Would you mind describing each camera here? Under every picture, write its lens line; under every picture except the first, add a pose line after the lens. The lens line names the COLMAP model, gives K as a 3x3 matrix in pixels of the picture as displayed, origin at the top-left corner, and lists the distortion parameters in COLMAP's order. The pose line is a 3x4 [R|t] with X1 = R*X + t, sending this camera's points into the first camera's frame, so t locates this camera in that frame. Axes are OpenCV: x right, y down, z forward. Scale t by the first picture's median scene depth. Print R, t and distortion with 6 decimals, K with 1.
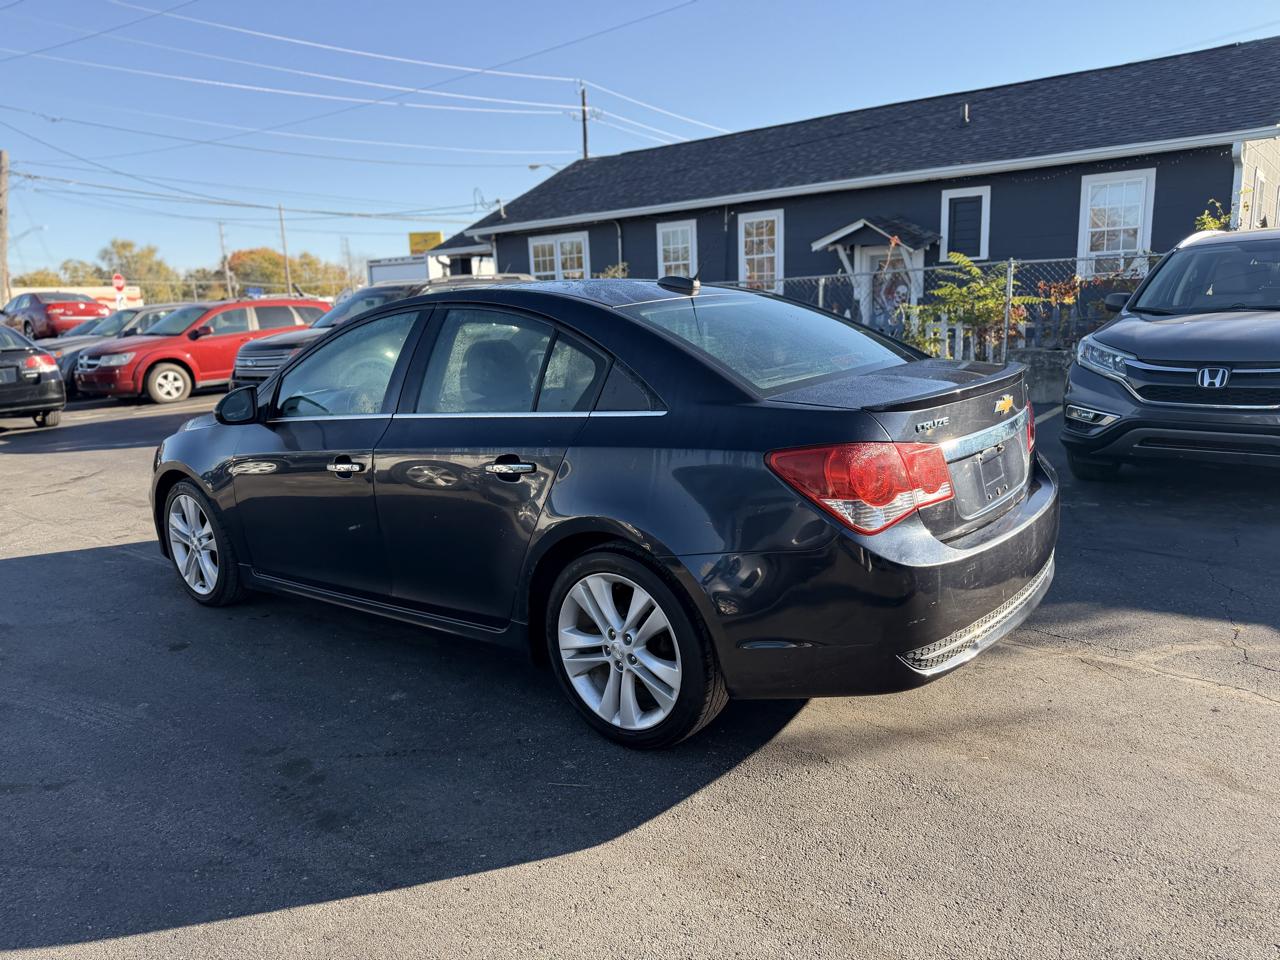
lens RADIAL K [[906.1, 0, 645.1], [0, 906.1, 486.1], [0, 0, 1]] dist [0.033224, -0.040542]
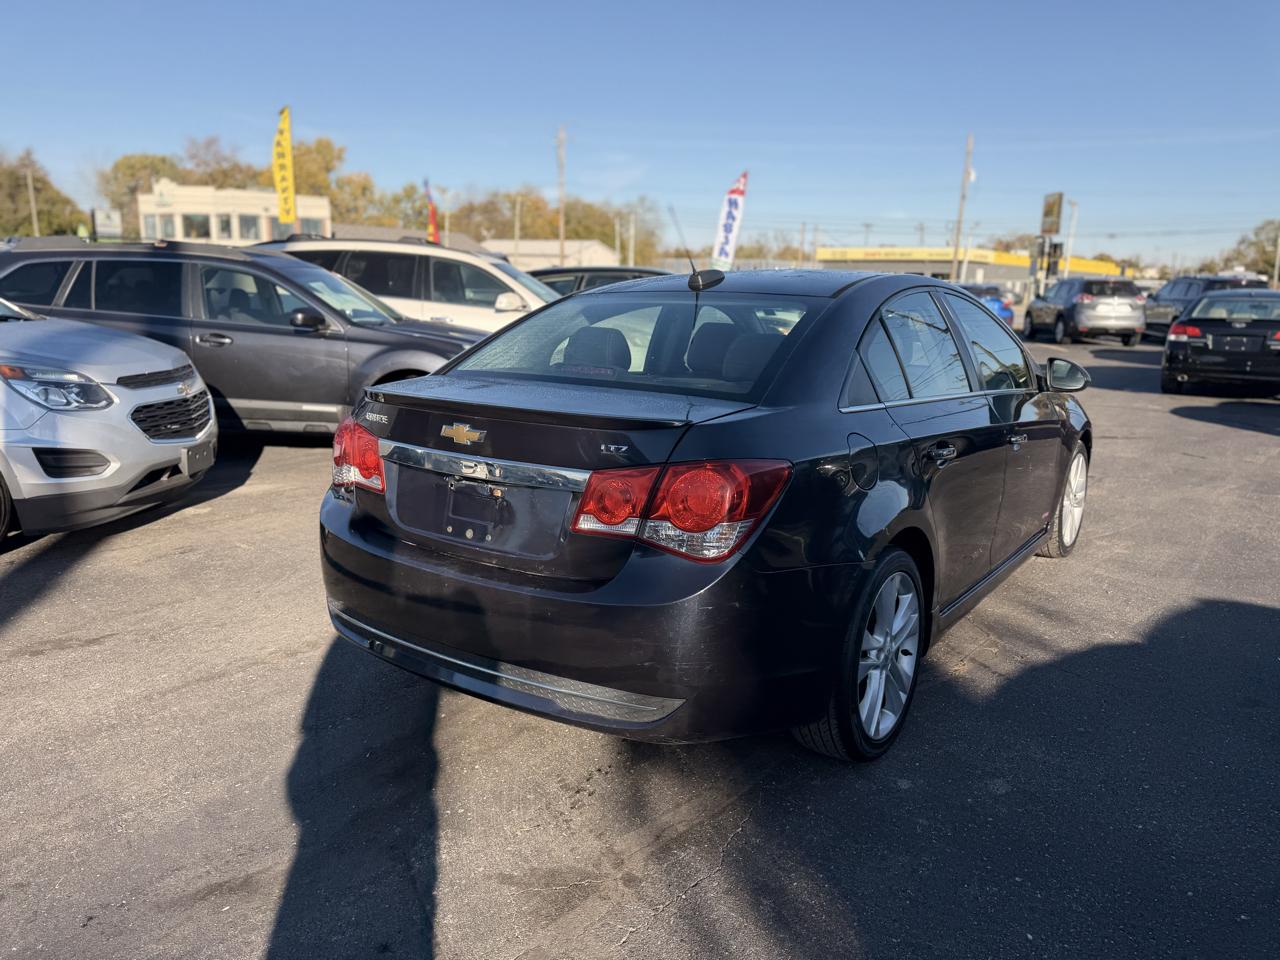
lens RADIAL K [[906.1, 0, 646.0], [0, 906.1, 478.8], [0, 0, 1]] dist [0.033224, -0.040542]
pose [[0.043198, 0.256271, -0.965639, 0.623909], [-0.225091, 0.944187, 0.240509, -0.148324], [0.973380, 0.206967, 0.098471, 0.552331]]
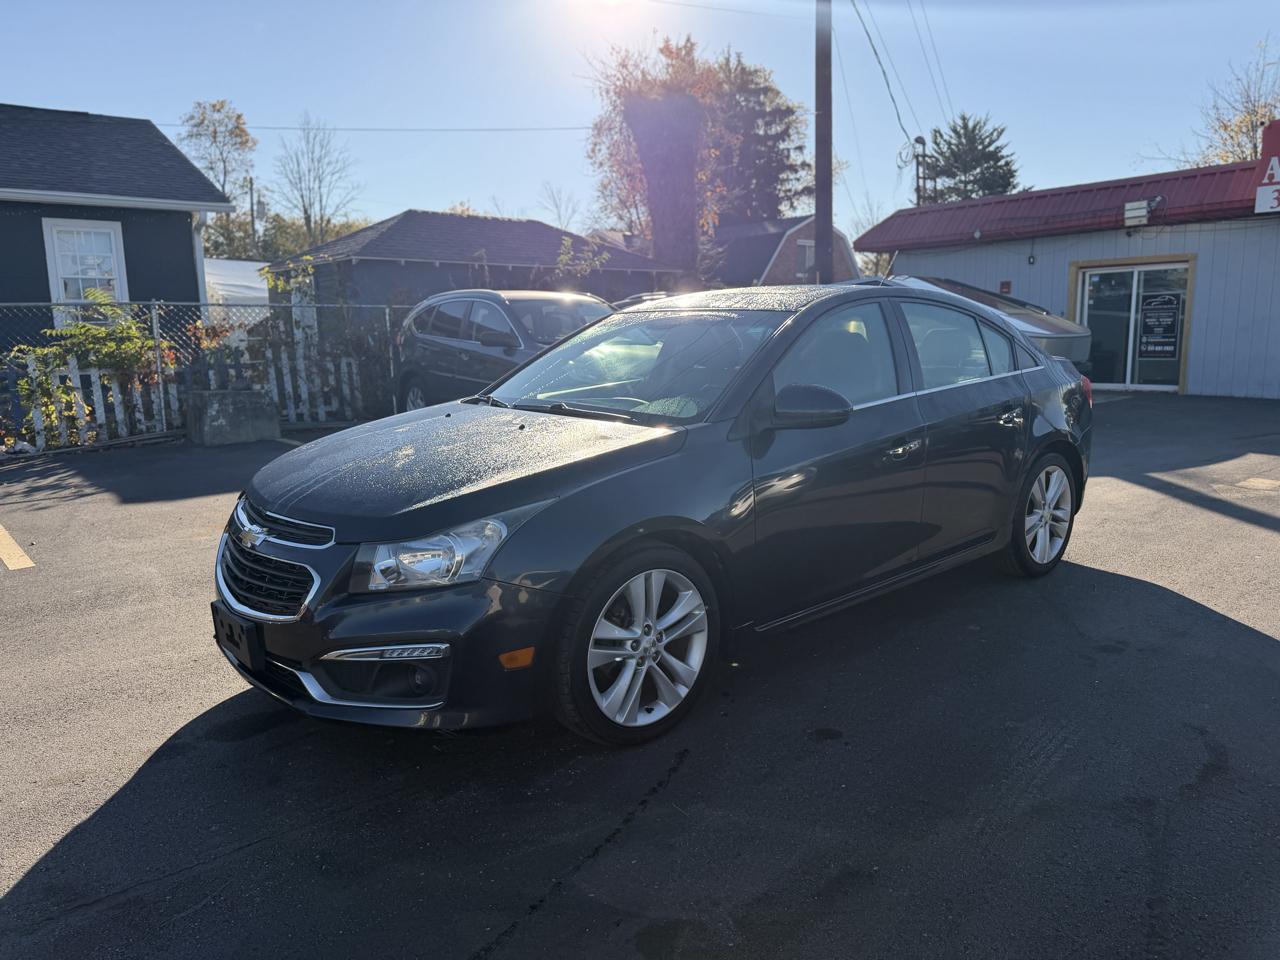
lens RADIAL K [[906.1, 0, 641.1], [0, 906.1, 479.2], [0, 0, 1]] dist [0.033224, -0.040542]
pose [[0.173374, -0.124571, 0.976946, -0.895345], [0.206516, 0.974513, 0.087611, -0.088852], [-0.962960, 0.186566, 0.194681, 0.699896]]
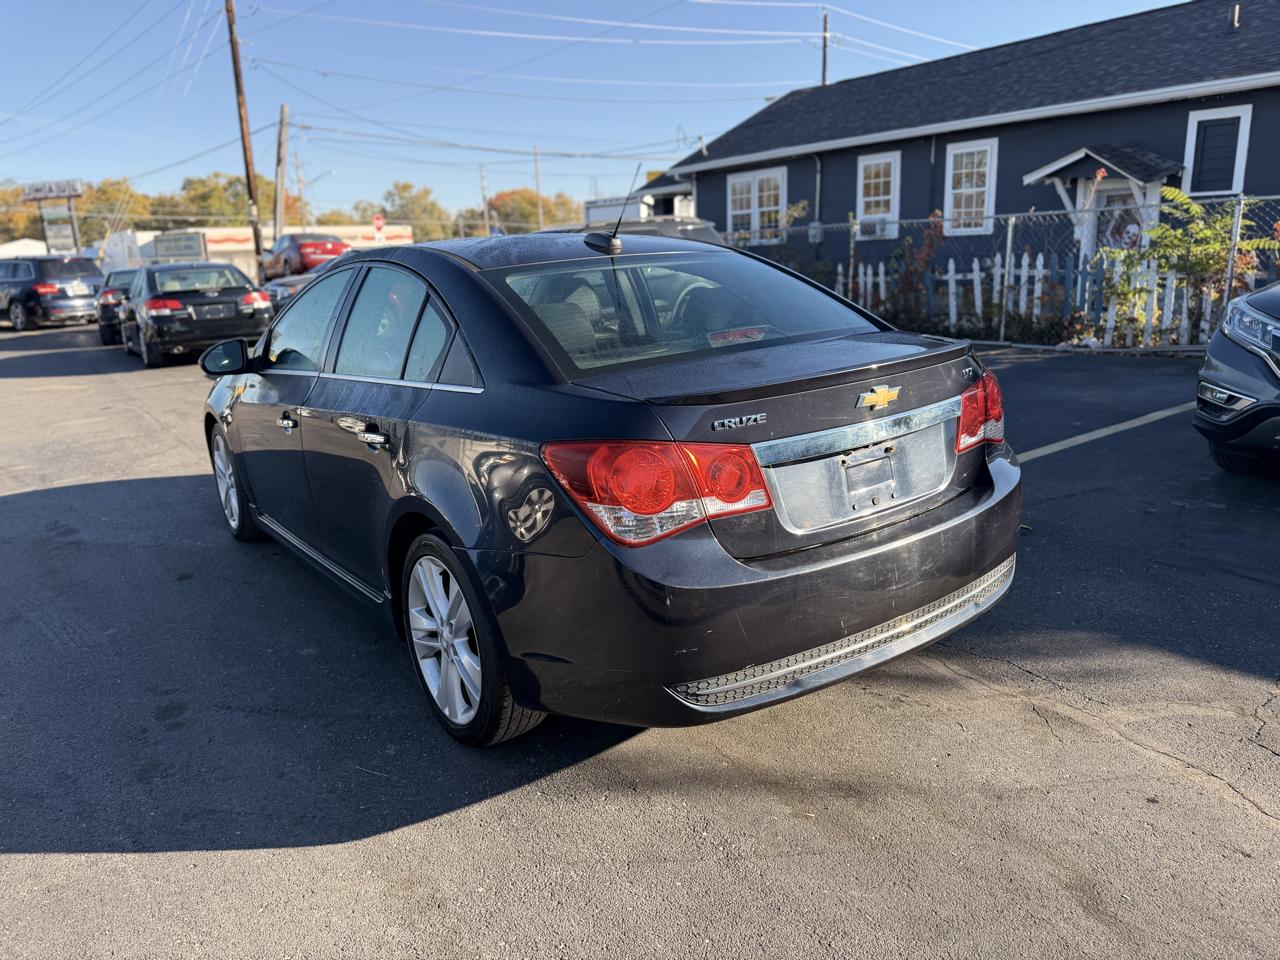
lens RADIAL K [[906.1, 0, 631.4], [0, 906.1, 472.8], [0, 0, 1]] dist [0.033224, -0.040542]
pose [[0.961652, 0.068230, -0.265651, 0.203449], [-0.054360, 0.996763, 0.059226, -0.029573], [0.268833, -0.042514, 0.962248, 0.074685]]
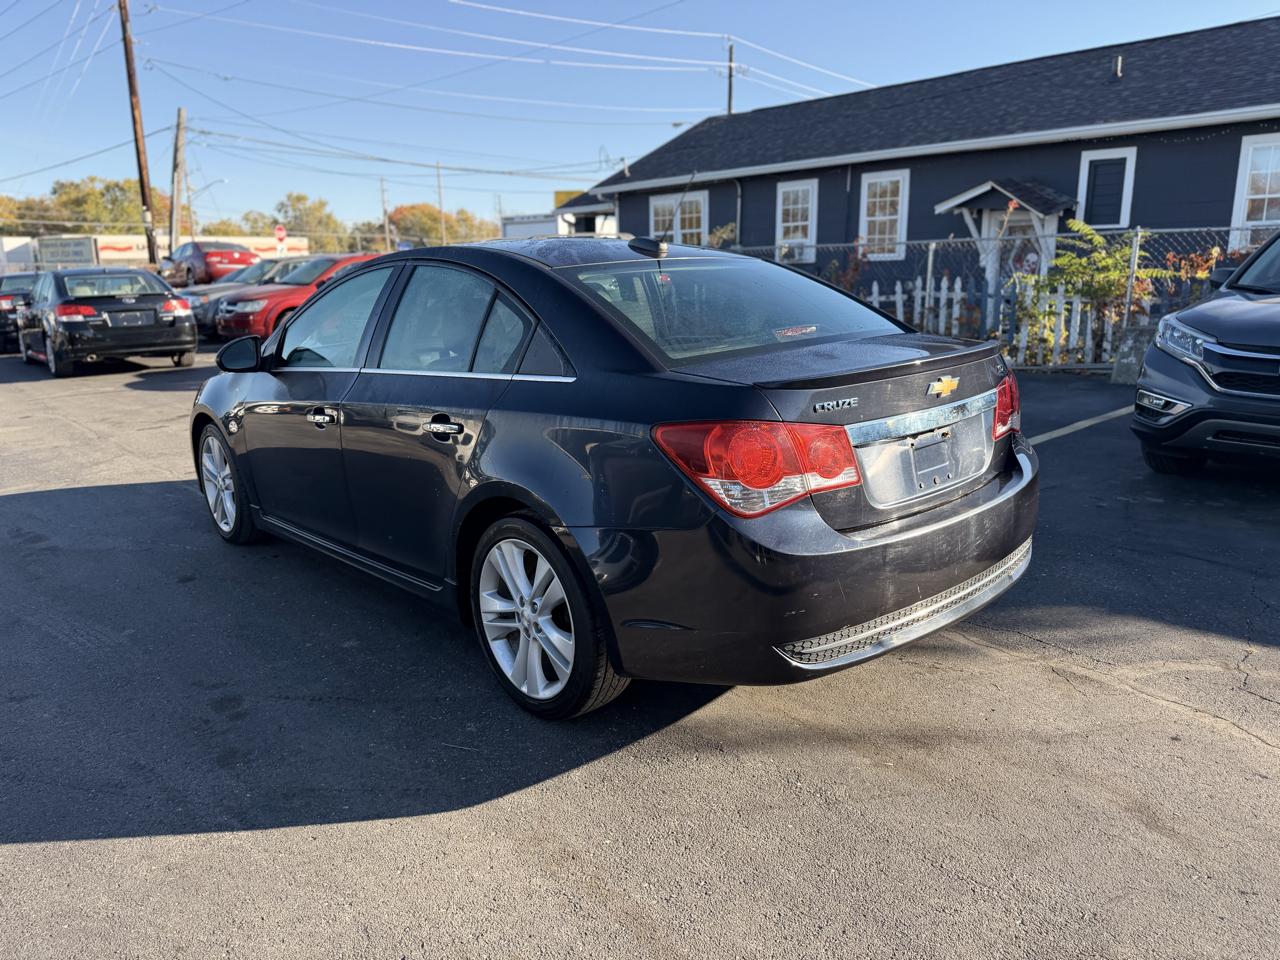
lens RADIAL K [[906.1, 0, 645.2], [0, 906.1, 477.4], [0, 0, 1]] dist [0.033224, -0.040542]
pose [[0.987278, 0.059952, -0.147270, 0.120291], [-0.055240, 0.997828, 0.035889, -0.007343], [0.149101, -0.027297, 0.988445, 0.023148]]
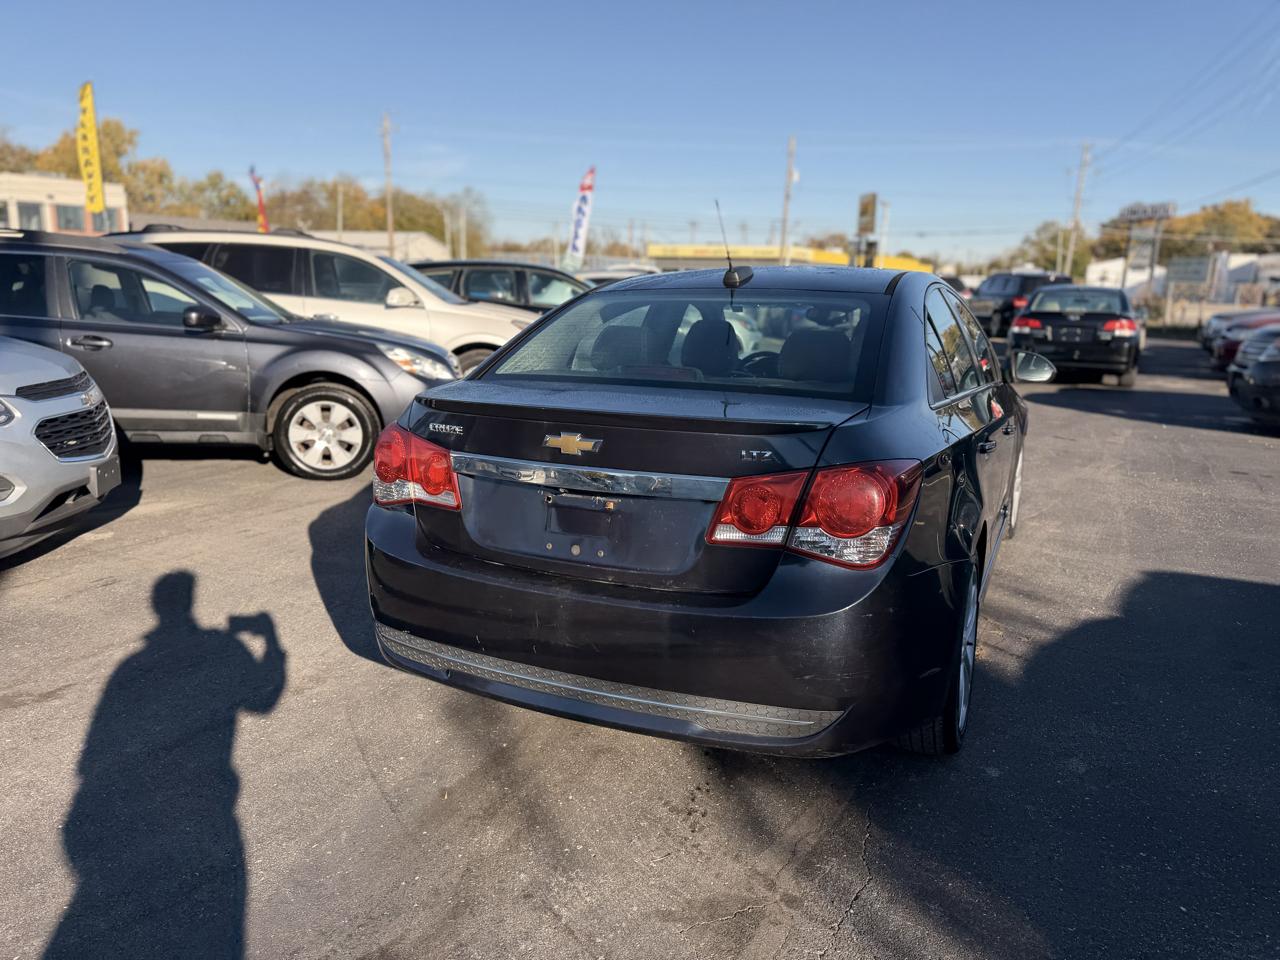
lens RADIAL K [[906.1, 0, 646.2], [0, 906.1, 482.8], [0, 0, 1]] dist [0.033224, -0.040542]
pose [[0.226270, 0.259697, -0.938807, 0.586029], [-0.228728, 0.951021, 0.207947, -0.119639], [0.946829, 0.167679, 0.274588, 0.430734]]
